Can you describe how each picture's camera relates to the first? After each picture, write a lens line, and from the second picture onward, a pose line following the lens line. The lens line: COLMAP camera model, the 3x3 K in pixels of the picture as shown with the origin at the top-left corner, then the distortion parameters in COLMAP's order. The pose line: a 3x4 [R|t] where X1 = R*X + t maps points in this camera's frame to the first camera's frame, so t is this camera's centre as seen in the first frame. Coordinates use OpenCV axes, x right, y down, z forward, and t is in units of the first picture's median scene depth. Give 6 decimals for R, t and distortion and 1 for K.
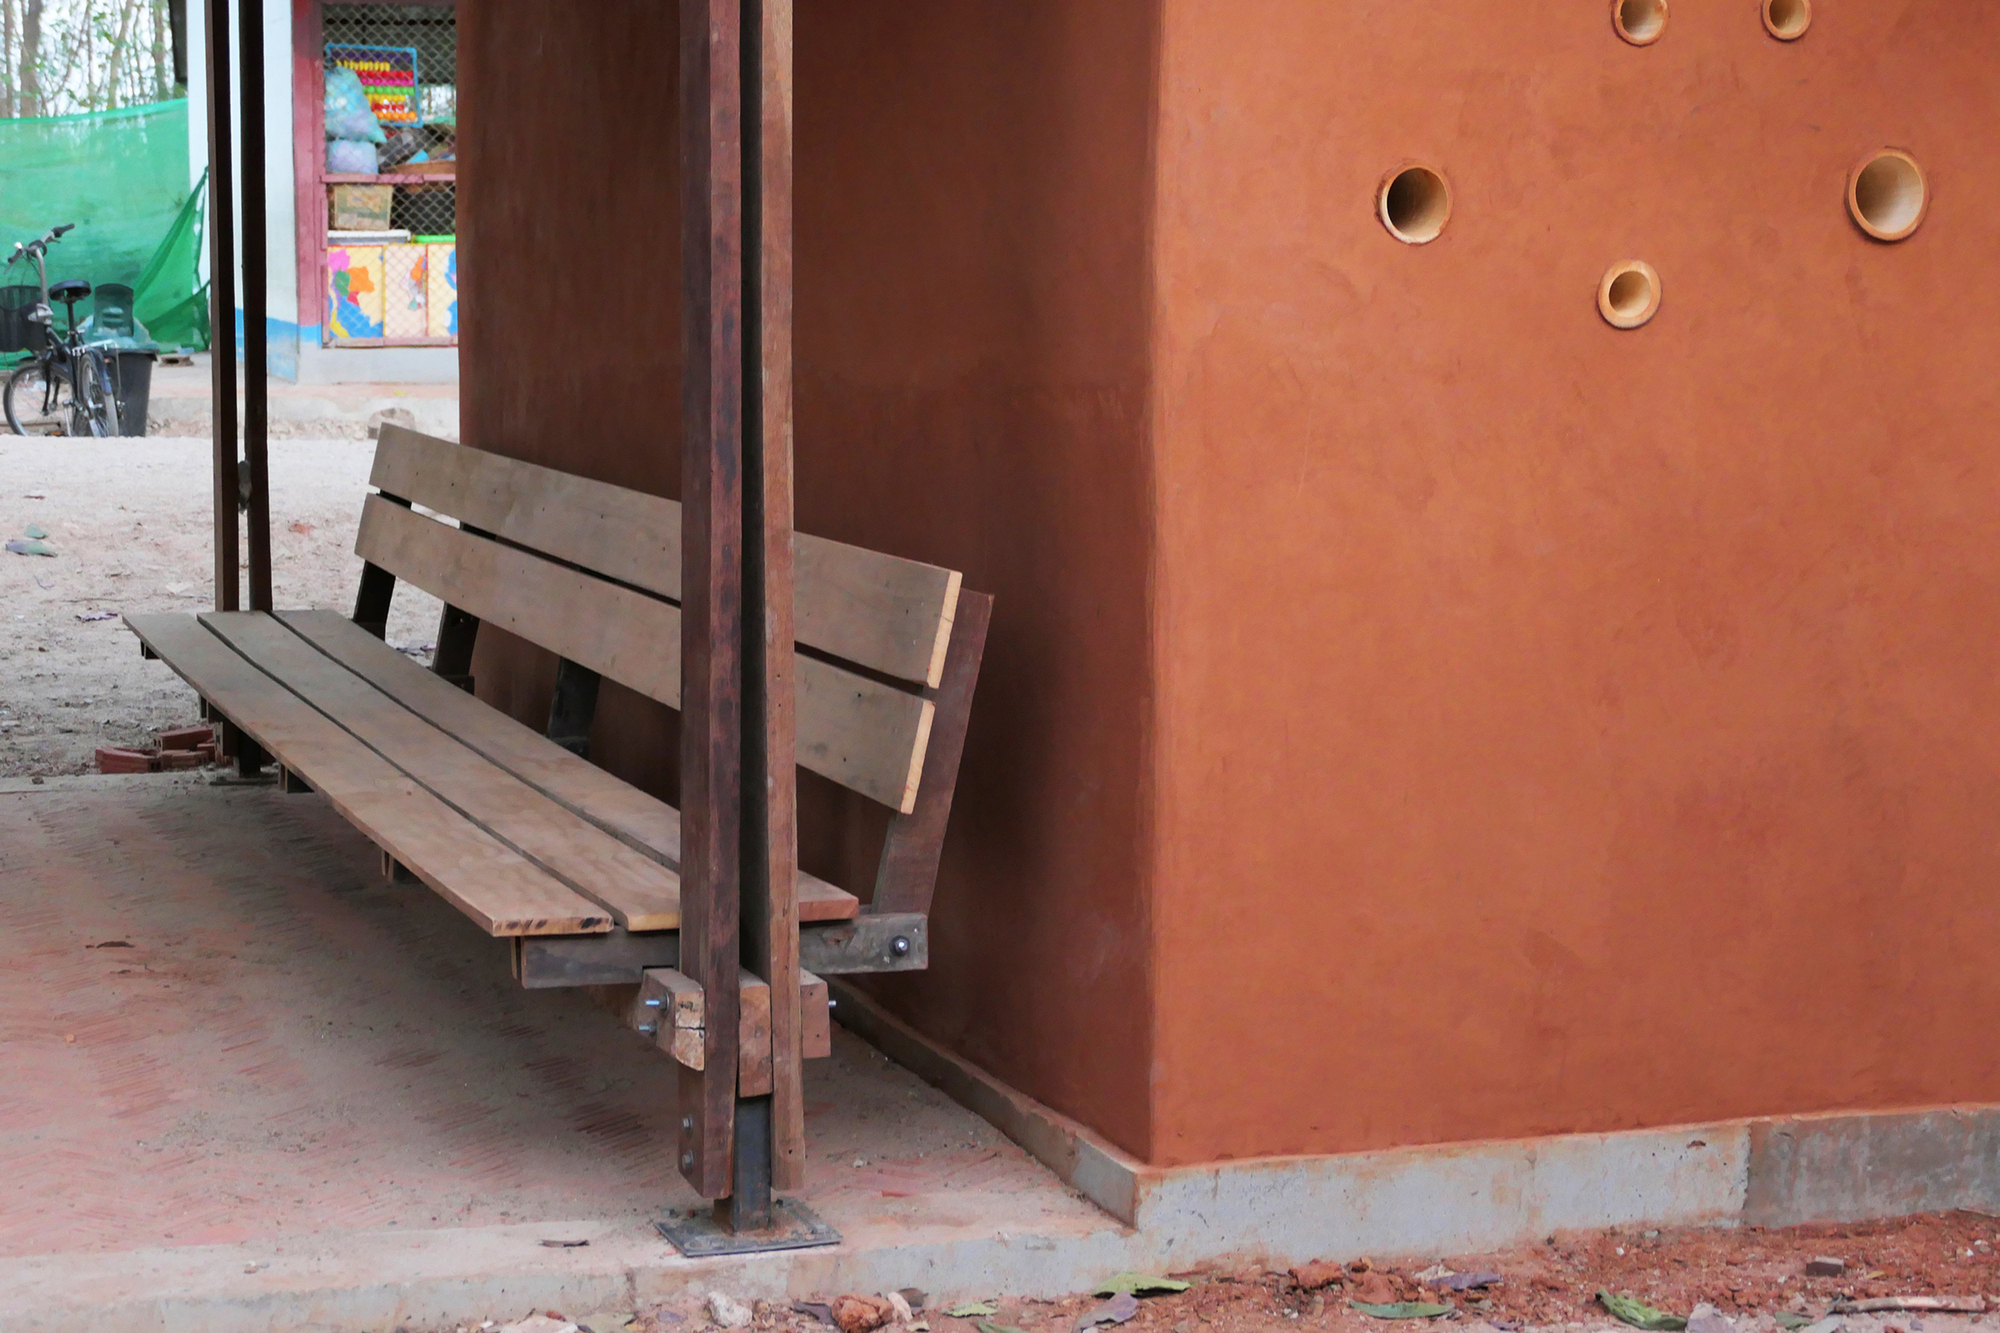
lens RADIAL K [[3907.5, 0, 994.1], [0, 3907.5, 668.9], [0, 0, 1]] dist [-0.006625, 0.000000]
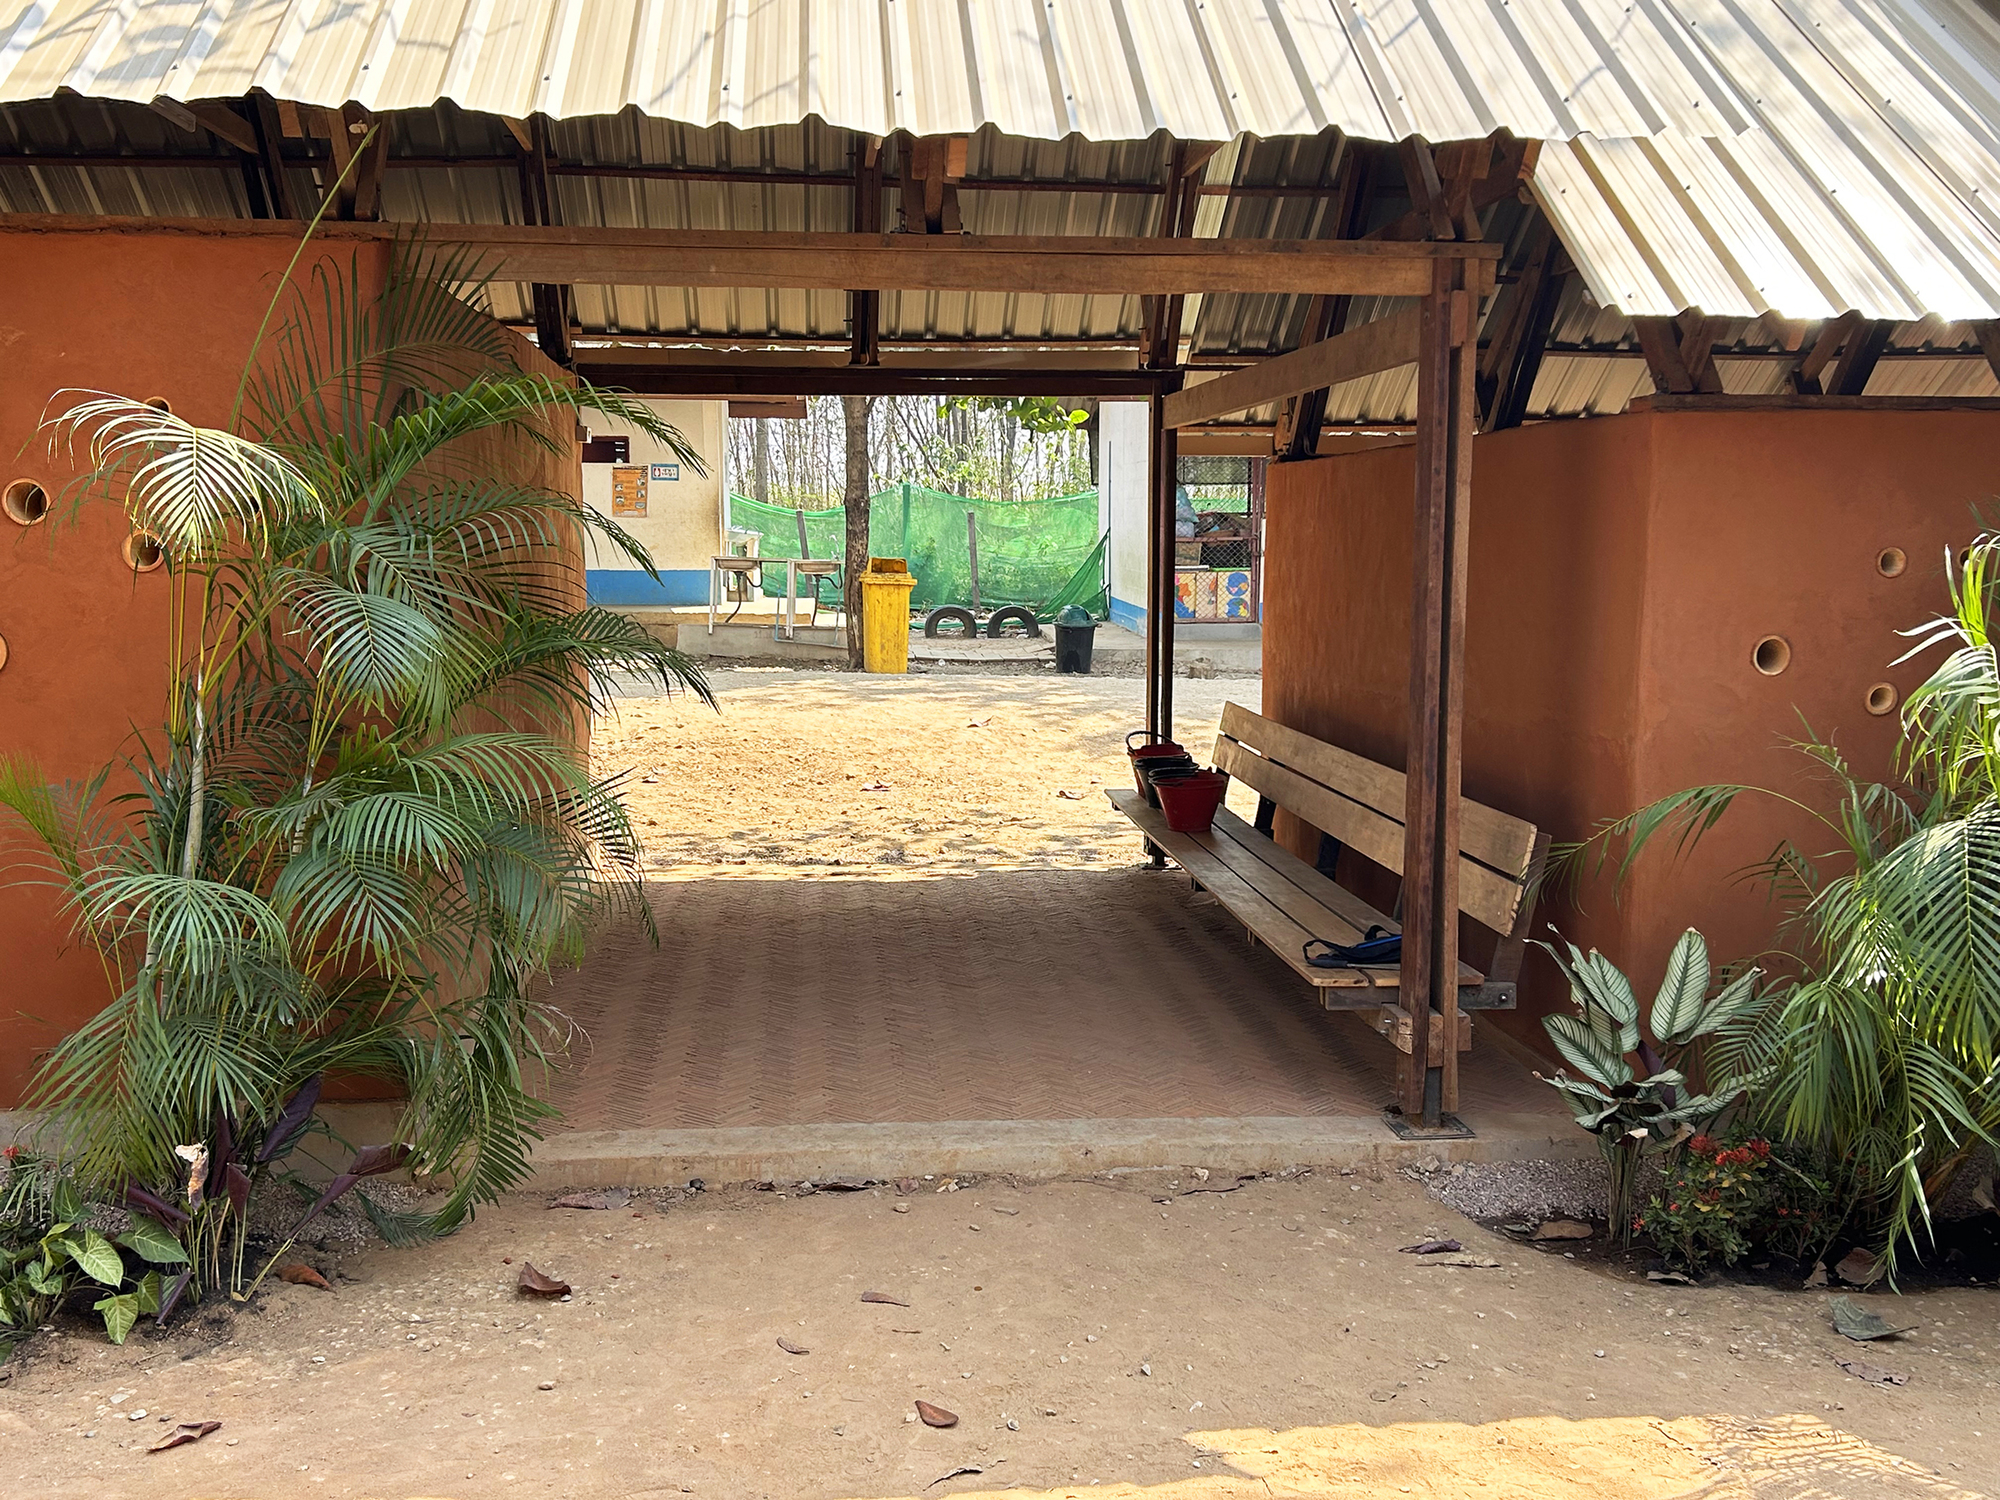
lens RADIAL K [[2041.7, 0, 1000.4], [0, 2041.7, 755.2], [0, 0, 1]] dist [0.072773, 0.000000]
pose [[0.973987, 0.023503, -0.225382, -0.043423], [-0.021440, 0.999703, 0.011594, -0.071736], [0.225588, -0.006460, 0.974201, -0.163923]]
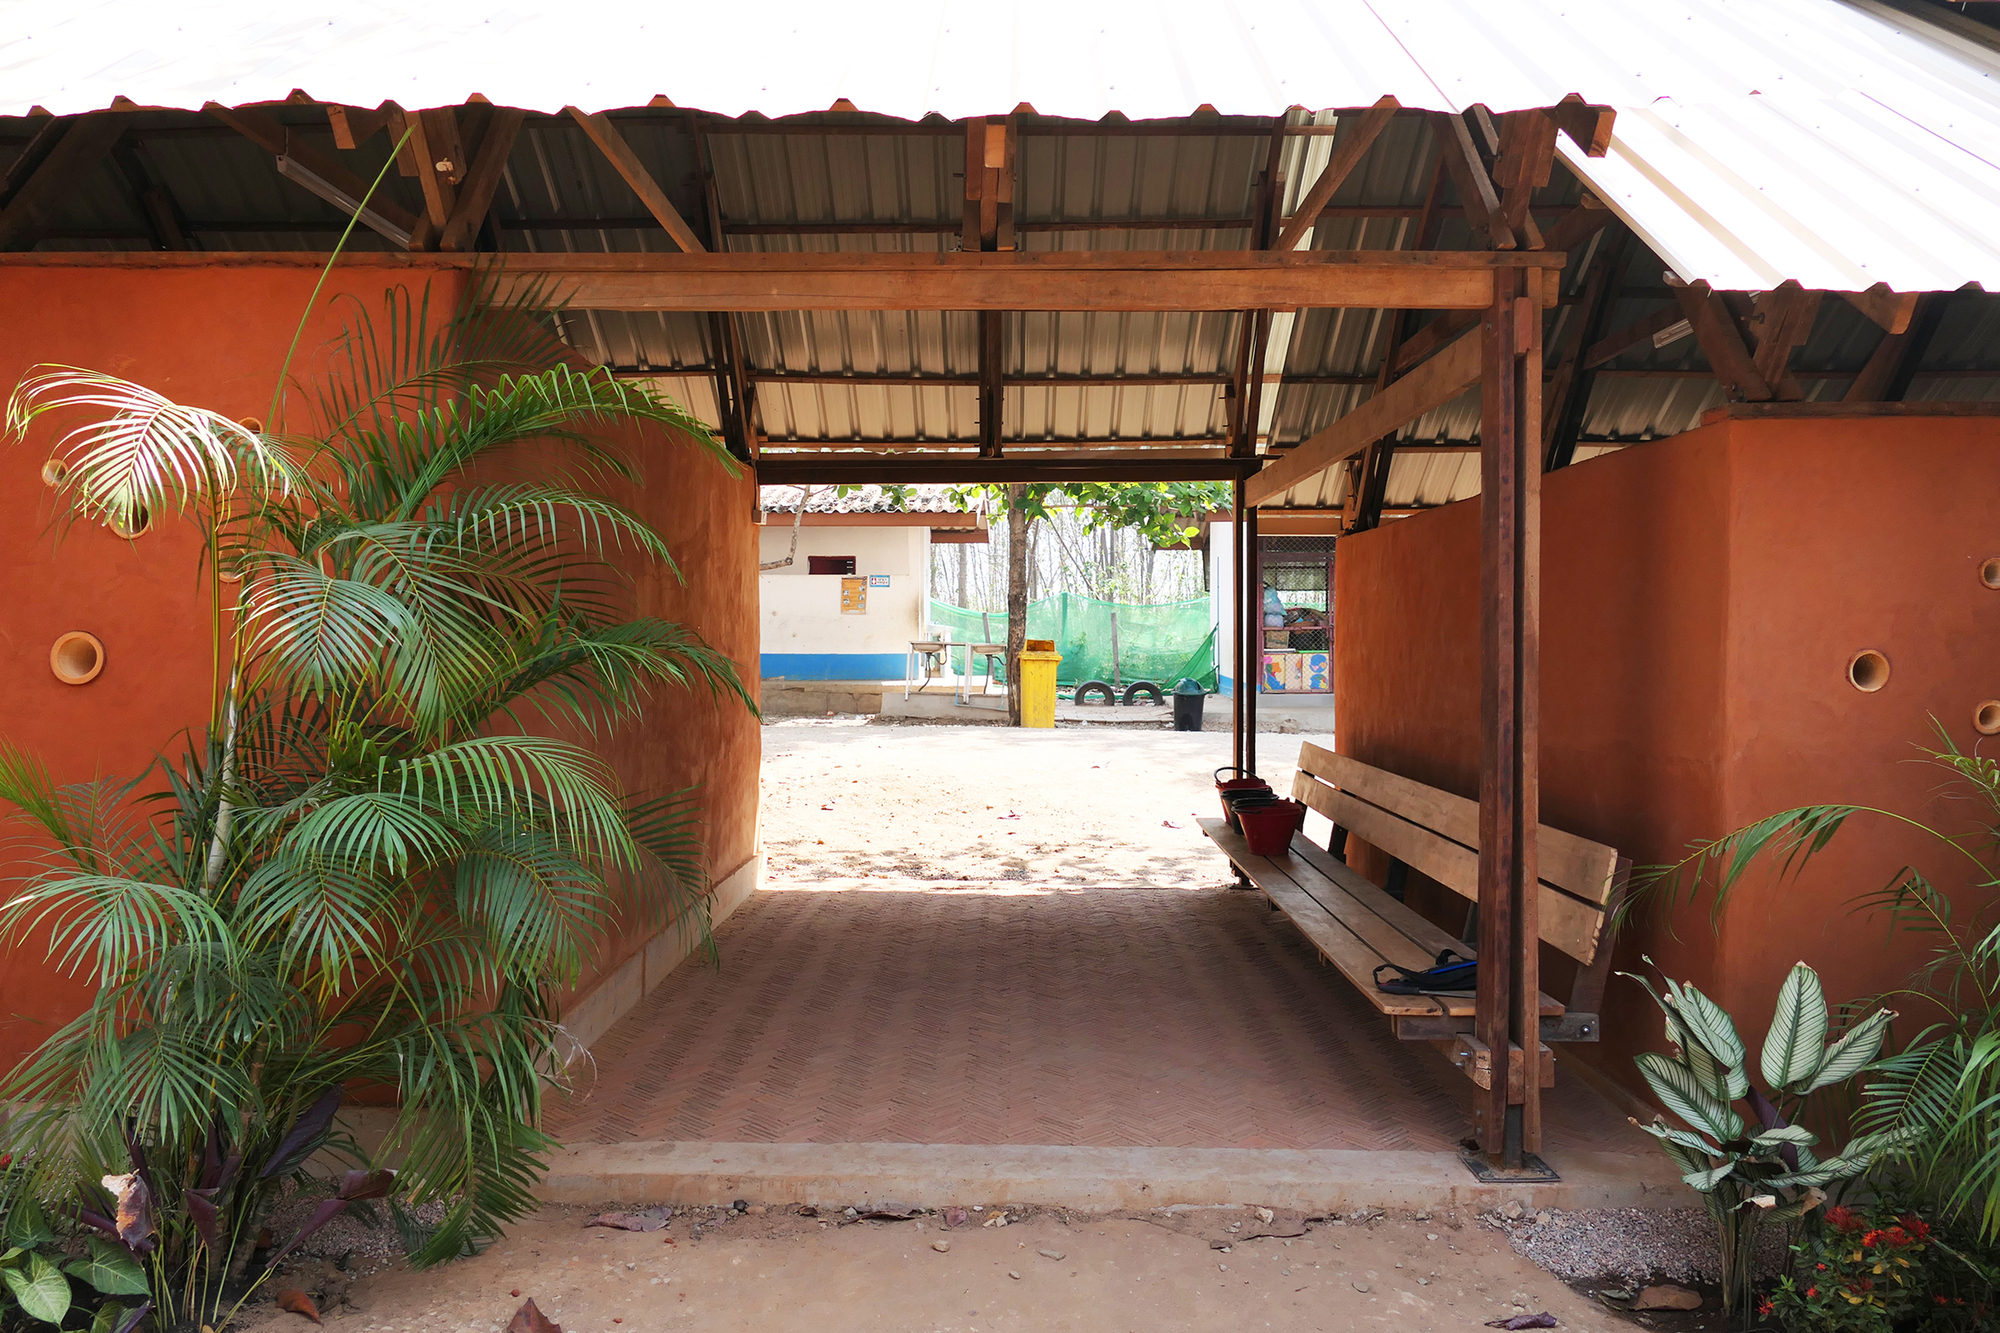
lens RADIAL K [[1401.3, 0, 1000.1], [0, 1401.3, 662.9], [0, 0, 1]] dist [-0.027421, 0.030308]
pose [[0.942250, 0.000136, -0.334911, -0.070919], [-0.030904, 0.995769, -0.086541, -0.049996], [0.333482, 0.091893, 0.938267, 0.198502]]
